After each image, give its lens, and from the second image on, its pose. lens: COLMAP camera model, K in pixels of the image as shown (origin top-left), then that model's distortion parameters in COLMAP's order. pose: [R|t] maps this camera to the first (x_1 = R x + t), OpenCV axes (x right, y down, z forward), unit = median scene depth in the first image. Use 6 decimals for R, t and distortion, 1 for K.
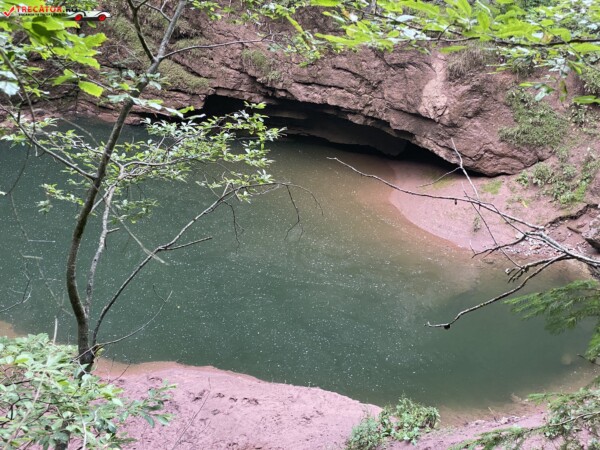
lens RADIAL K [[895.2, 0, 318.7], [0, 895.2, 214.3], [0, 0, 1]] dist [0.088142, 0.000000]
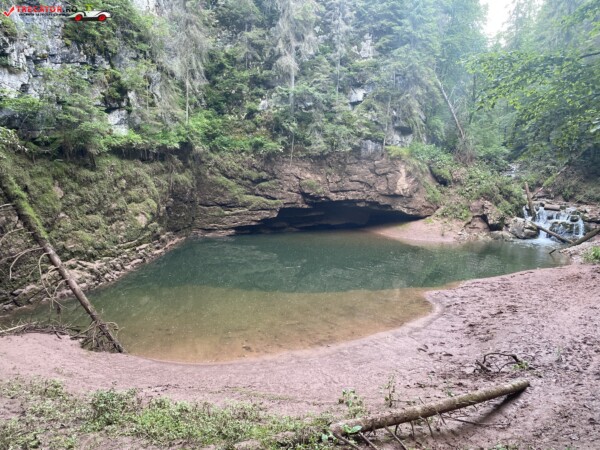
lens RADIAL K [[456.8, 0, 299.6], [0, 456.8, 222.5], [0, 0, 1]] dist [0.021512, -0.016891]
pose [[0.812617, -0.125232, 0.569185, -0.739404], [0.274259, 0.943913, -0.183875, 0.097701], [-0.514234, 0.305524, 0.801386, 0.240223]]
